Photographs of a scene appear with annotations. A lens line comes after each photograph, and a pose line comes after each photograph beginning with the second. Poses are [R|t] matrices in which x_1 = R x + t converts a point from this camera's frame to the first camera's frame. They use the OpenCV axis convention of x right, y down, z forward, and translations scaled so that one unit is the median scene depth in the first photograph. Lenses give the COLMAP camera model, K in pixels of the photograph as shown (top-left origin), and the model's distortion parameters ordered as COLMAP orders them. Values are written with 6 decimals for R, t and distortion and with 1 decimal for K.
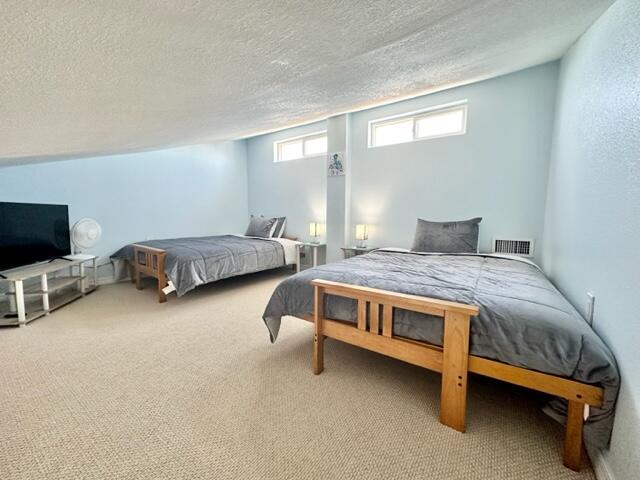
lens RADIAL K [[254.4, 0, 320.0], [0, 254.4, 240.0], [0, 0, 1]] dist [-0.001925, 0.000655]
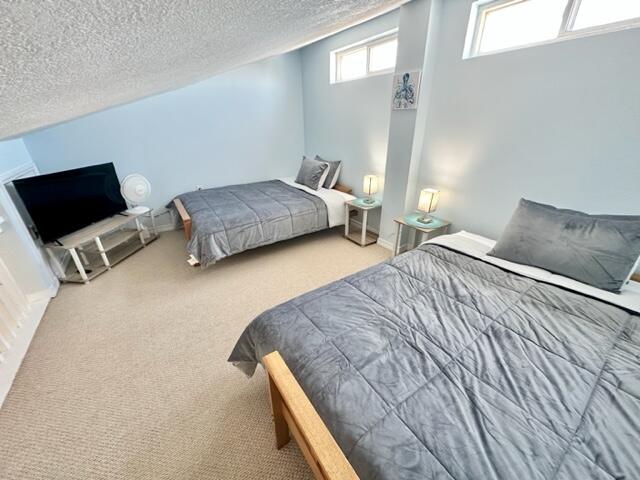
lens RADIAL K [[254.4, 0, 320.0], [0, 254.4, 240.0], [0, 0, 1]] dist [-0.001925, 0.000655]
pose [[0.937043, 0.132373, -0.323154, 0.123648], [-0.016471, 0.941096, 0.337737, -0.158746], [0.348826, -0.311151, 0.884028, 0.230442]]
